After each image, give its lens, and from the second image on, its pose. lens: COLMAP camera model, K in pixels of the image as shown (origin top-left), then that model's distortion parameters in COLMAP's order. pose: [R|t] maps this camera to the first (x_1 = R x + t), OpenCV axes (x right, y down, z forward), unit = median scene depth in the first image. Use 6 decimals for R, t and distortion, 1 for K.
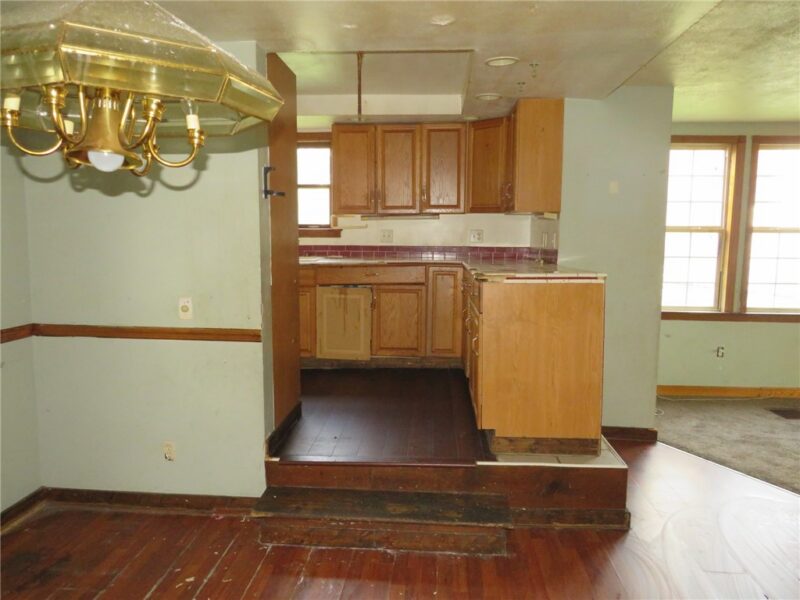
lens RADIAL K [[559.5, 0, 400.0], [0, 559.5, 300.0], [0, 0, 1]] dist [-0.010872, -0.001116]
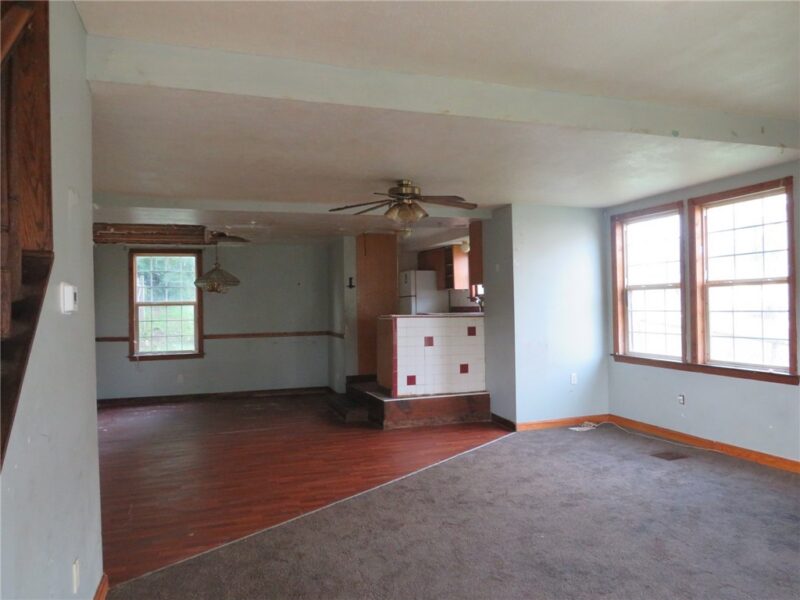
lens RADIAL K [[582.6, 0, 400.0], [0, 582.6, 300.0], [0, 0, 1]] dist [-0.008319, -0.003010]
pose [[0.386754, -0.023152, -0.921892, 1.405168], [-0.081677, 0.994896, -0.059251, 0.014122], [0.918559, 0.098213, 0.382889, 0.062455]]
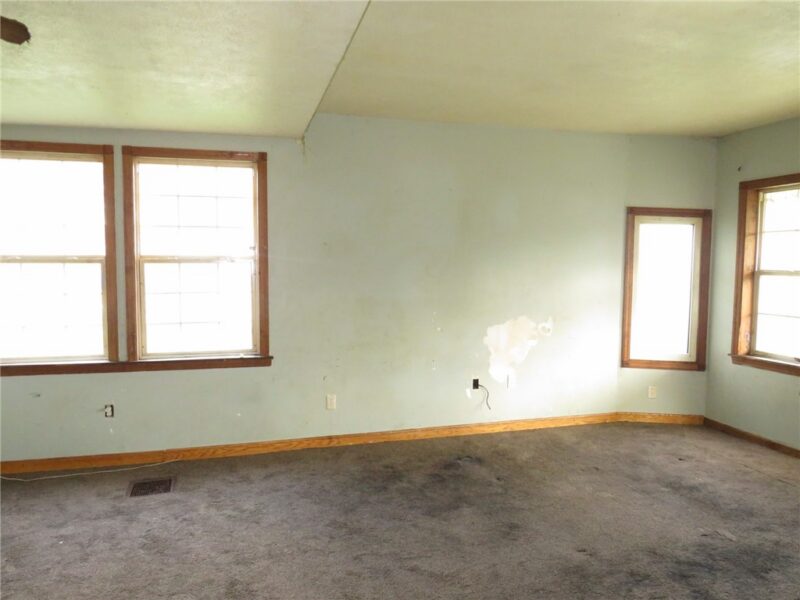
lens RADIAL K [[559.5, 0, 400.0], [0, 559.5, 300.0], [0, 0, 1]] dist [-0.010872, -0.001116]
pose [[0.948337, -0.027494, 0.316073, 0.728520], [0.044583, 0.997901, -0.046963, -0.009921], [-0.314118, 0.058628, 0.947572, 0.098571]]
